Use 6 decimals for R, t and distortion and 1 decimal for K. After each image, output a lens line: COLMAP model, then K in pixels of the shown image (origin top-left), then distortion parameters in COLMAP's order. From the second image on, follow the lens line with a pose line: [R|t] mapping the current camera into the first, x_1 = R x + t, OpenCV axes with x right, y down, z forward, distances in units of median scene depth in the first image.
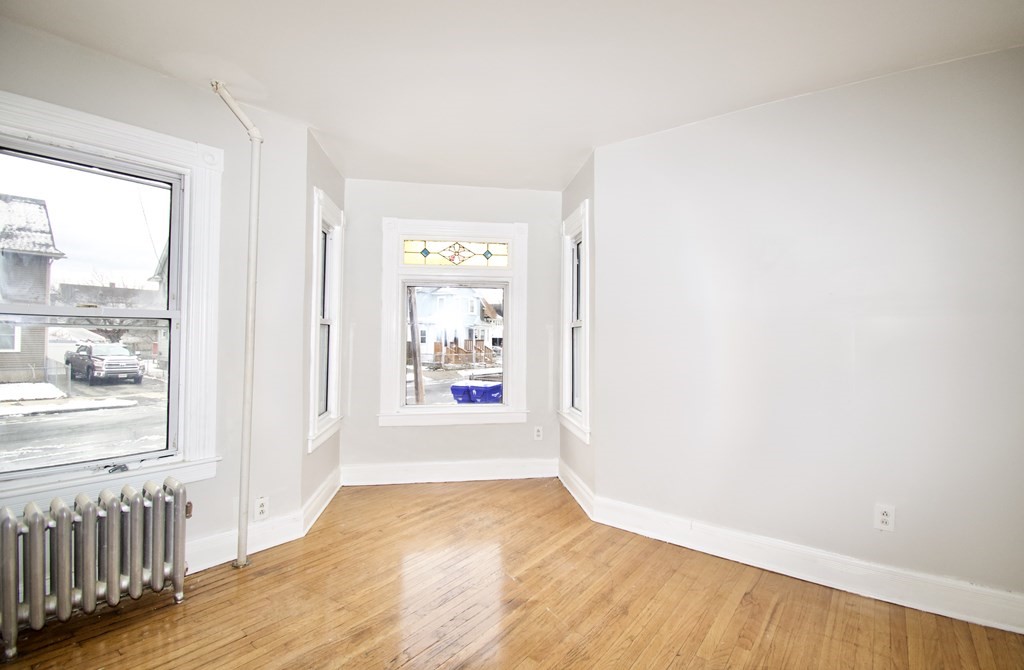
lens RADIAL K [[447.6, 0, 515.9], [0, 447.6, 327.1], [0, 0, 1]] dist [-0.011716, -0.000650]
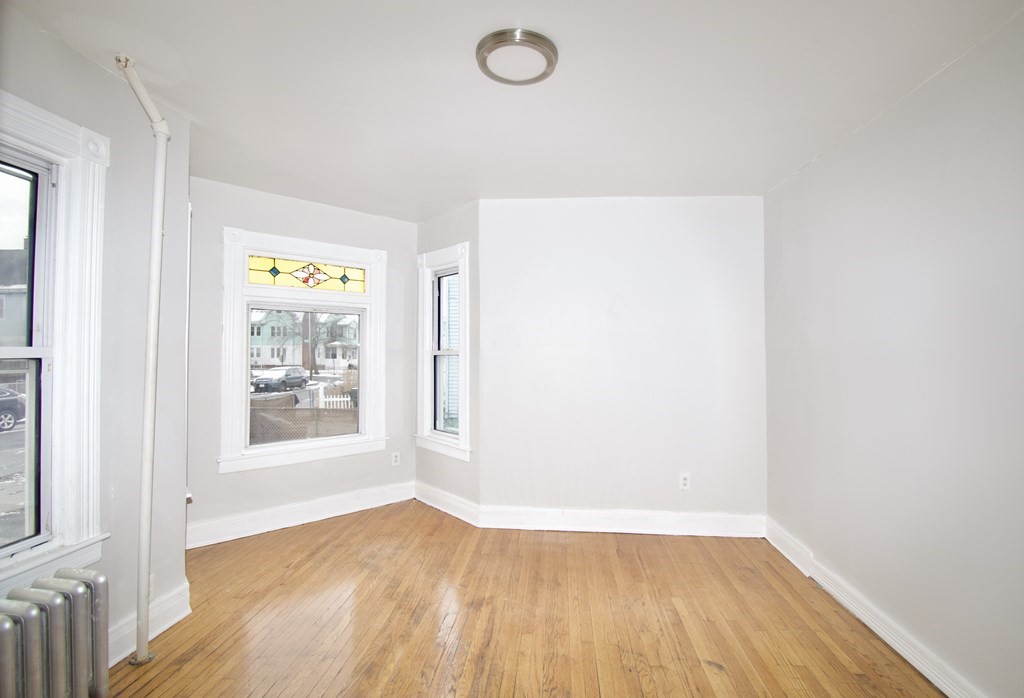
lens RADIAL K [[460.0, 0, 511.7], [0, 460.0, 344.4], [0, 0, 1]] dist [0.003262, -0.016798]
pose [[0.849735, 0.005033, 0.527187, -0.377564], [-0.007016, 0.999974, 0.001762, -0.035999], [-0.527164, -0.005196, 0.849748, -0.037236]]
